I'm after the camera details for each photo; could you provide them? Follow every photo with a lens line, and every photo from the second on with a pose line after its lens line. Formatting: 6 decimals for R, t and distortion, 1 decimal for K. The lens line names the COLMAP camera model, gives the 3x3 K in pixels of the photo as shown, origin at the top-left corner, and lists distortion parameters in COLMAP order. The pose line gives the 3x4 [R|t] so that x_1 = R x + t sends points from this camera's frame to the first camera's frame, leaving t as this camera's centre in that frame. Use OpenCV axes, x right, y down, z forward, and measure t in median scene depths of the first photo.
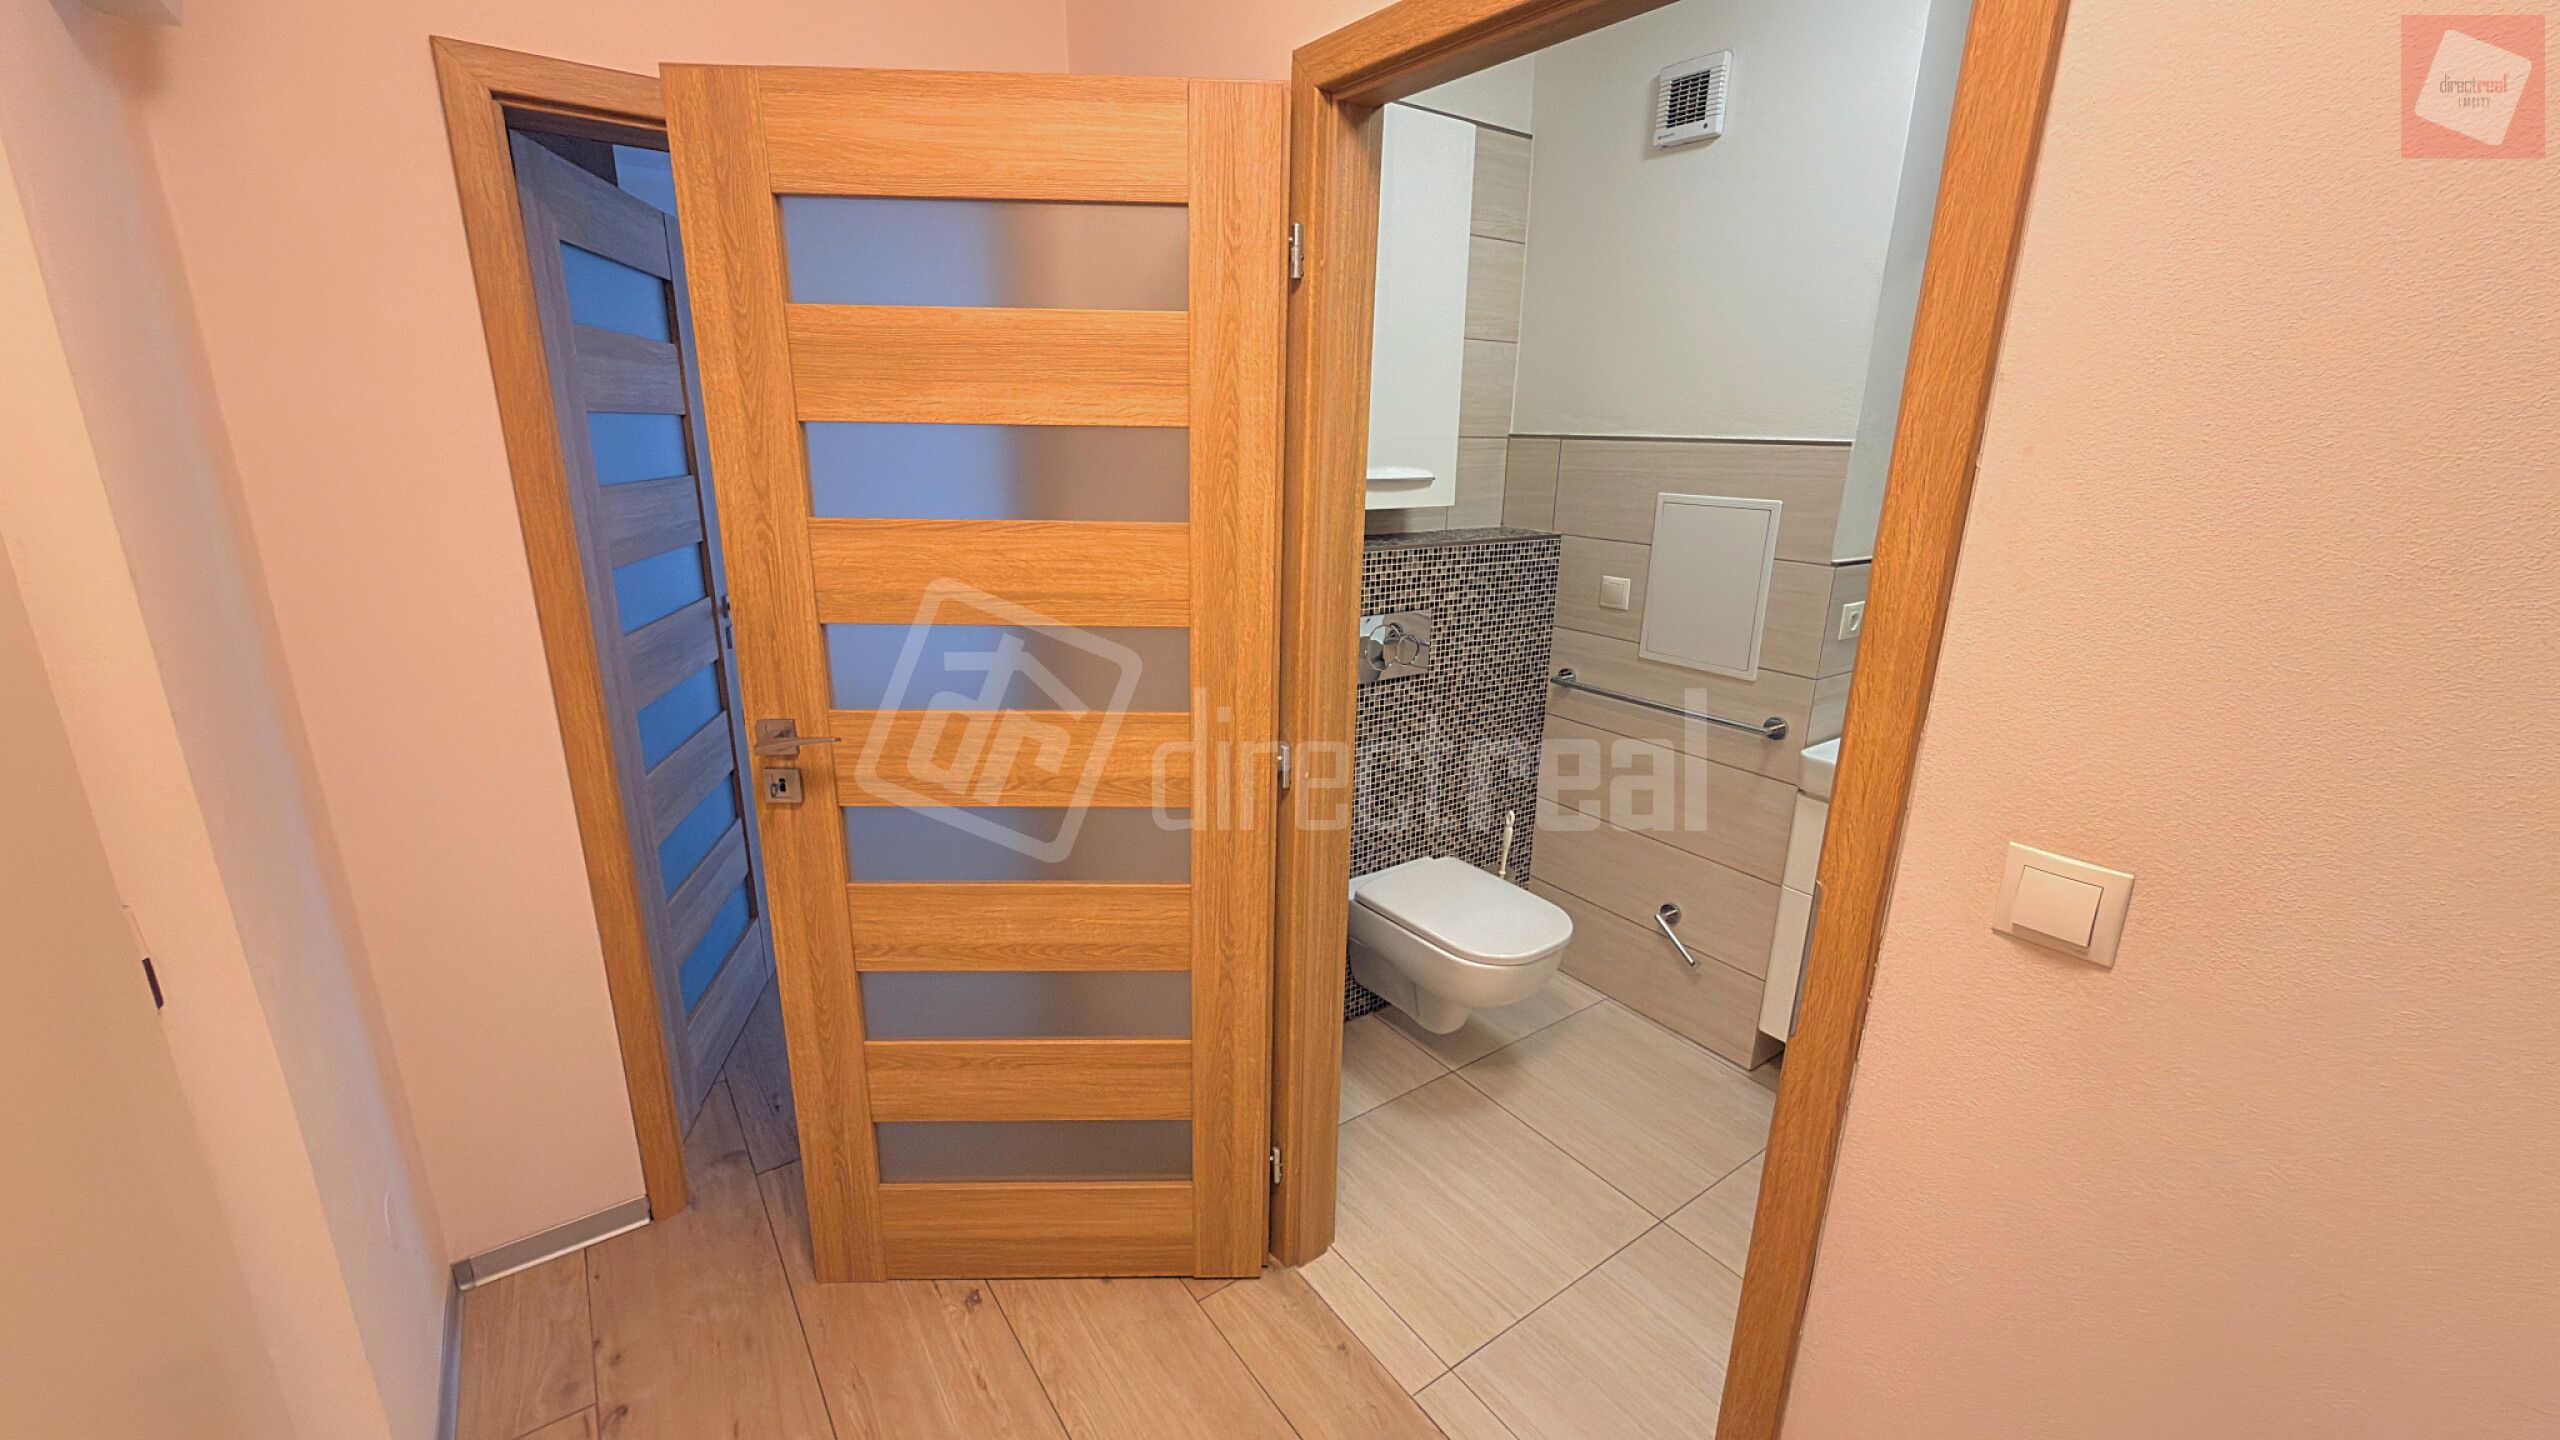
lens RADIAL K [[1011.2, 0, 1274.1], [0, 1011.2, 723.5], [0, 0, 1]] dist [-0.001532, -0.000029]
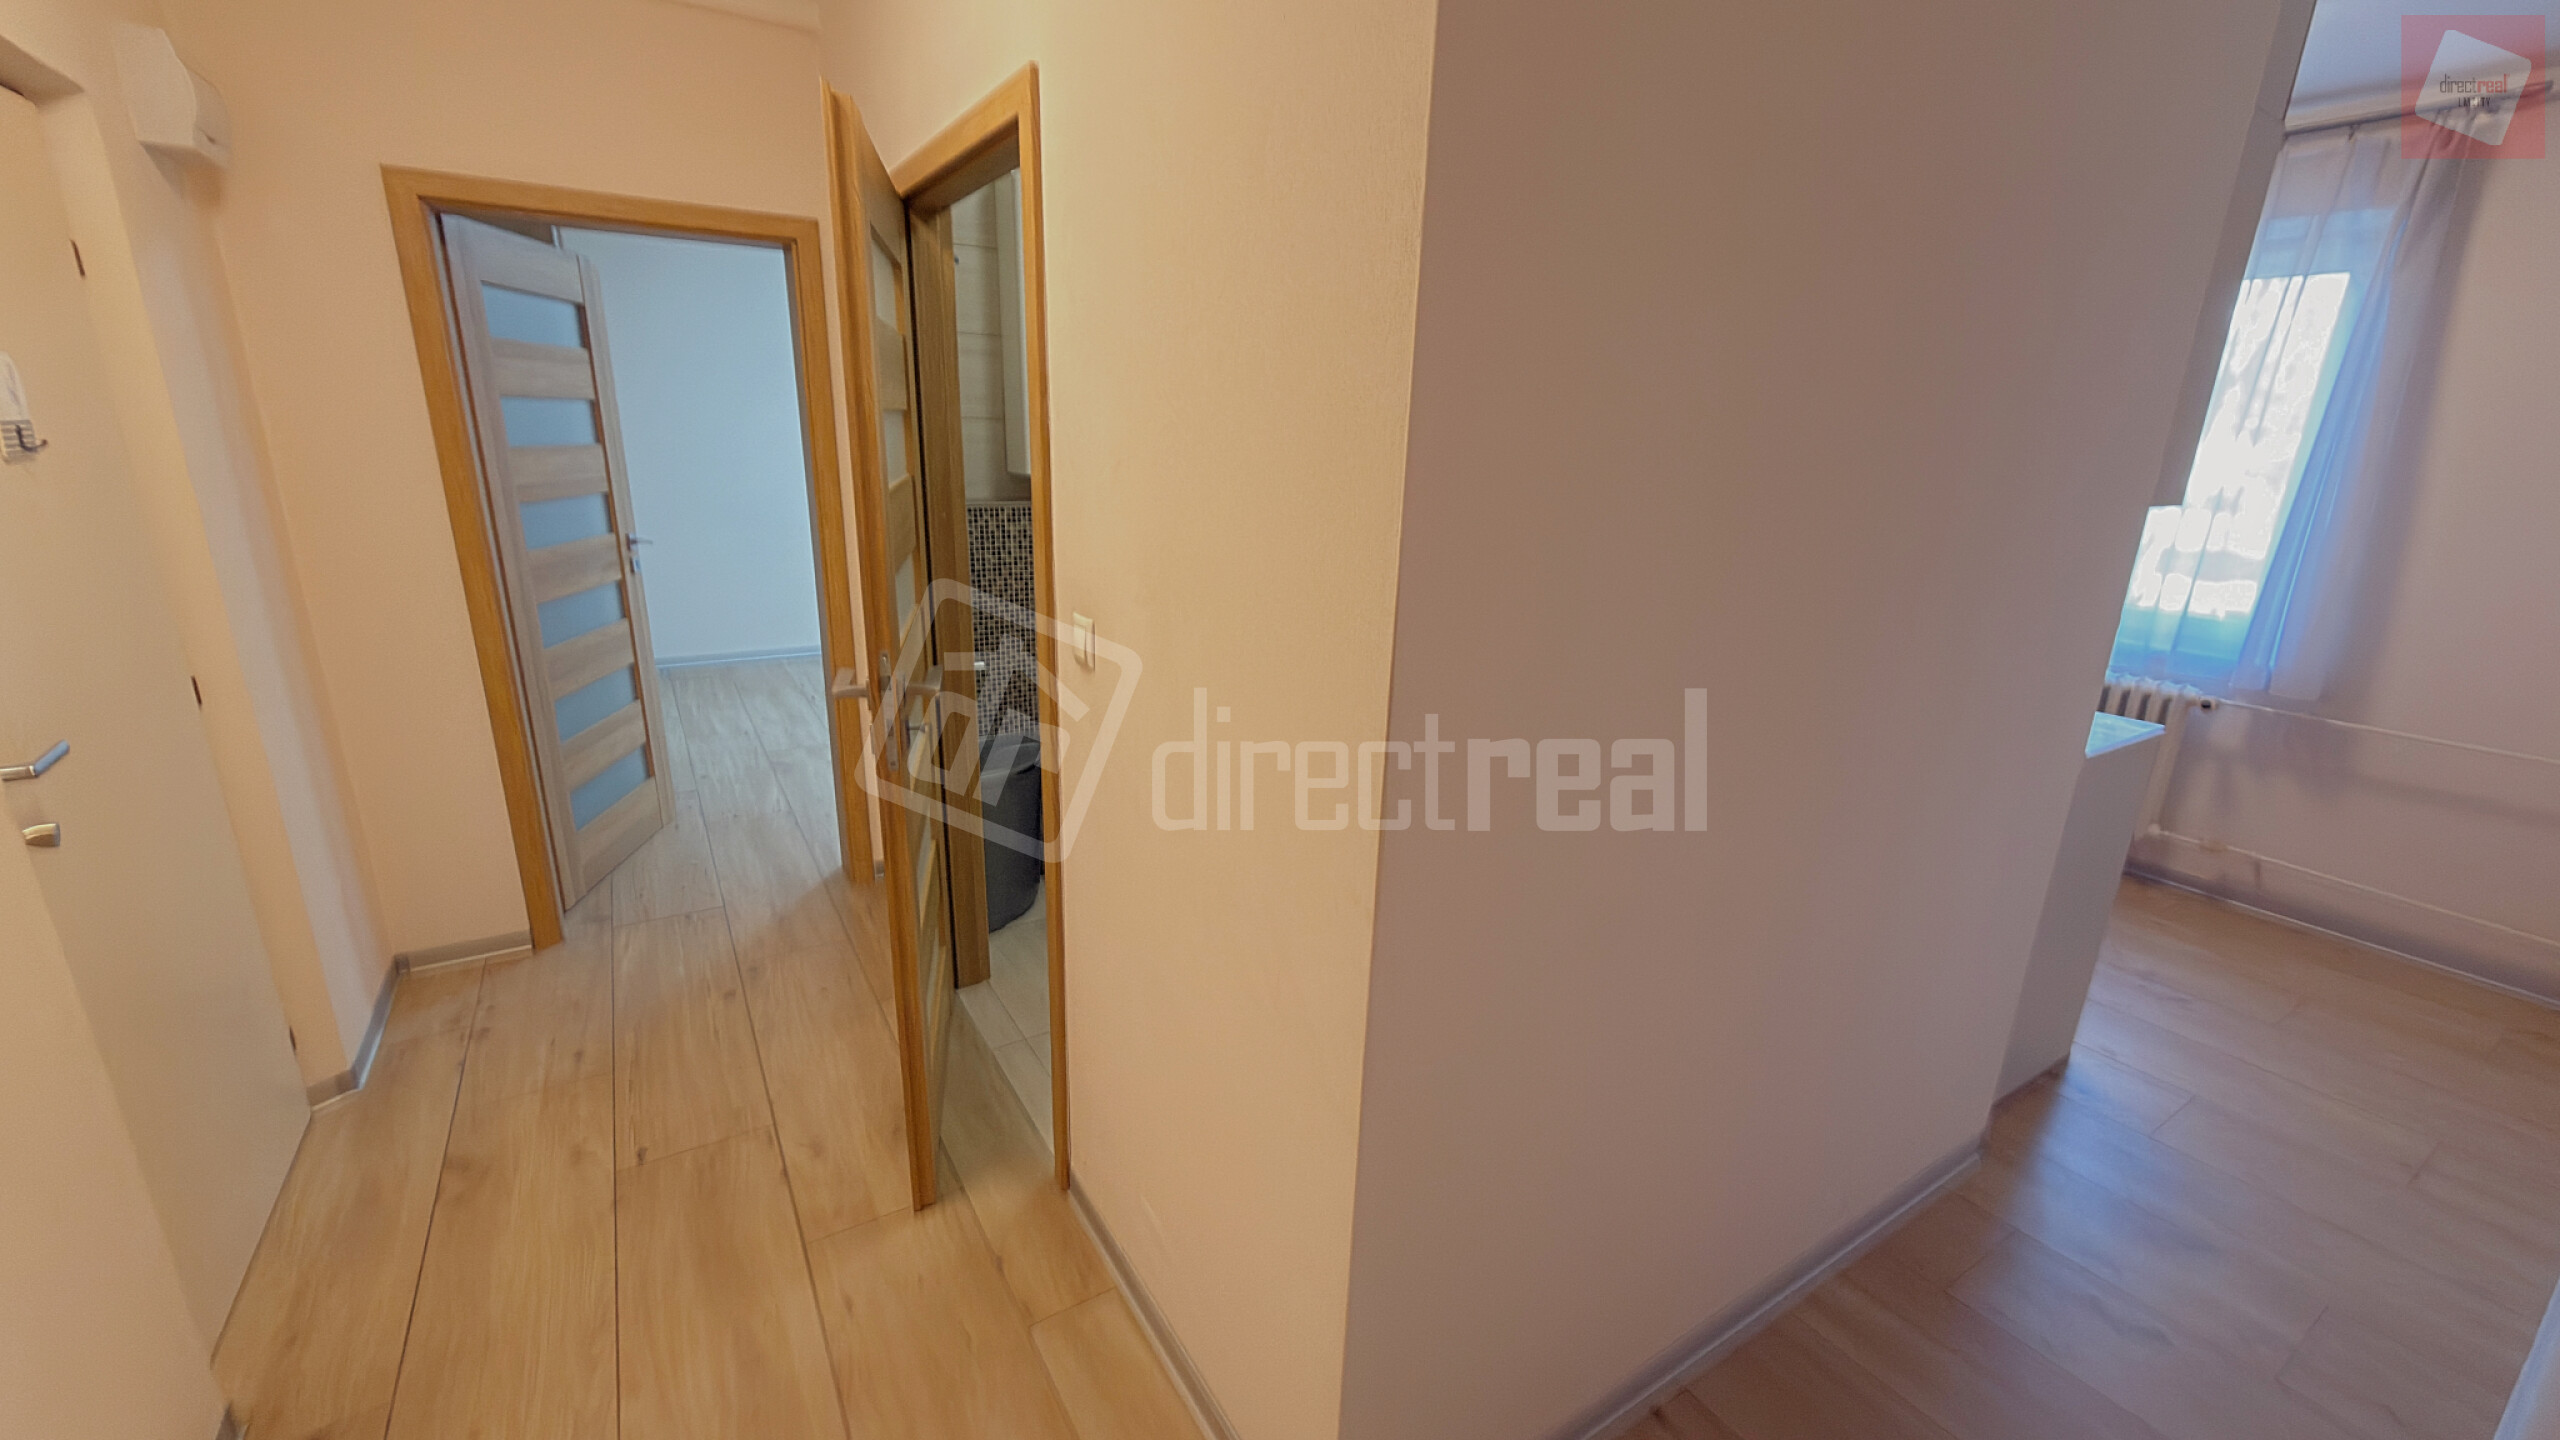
lens RADIAL K [[1011.2, 0, 1284.0], [0, 1011.2, 719.4], [0, 0, 1]] dist [-0.001532, -0.000029]
pose [[0.998862, 0.017215, -0.044488, 0.423557], [-0.017840, 0.999747, -0.013688, 0.131472], [0.044241, 0.014466, 0.998916, -0.333965]]
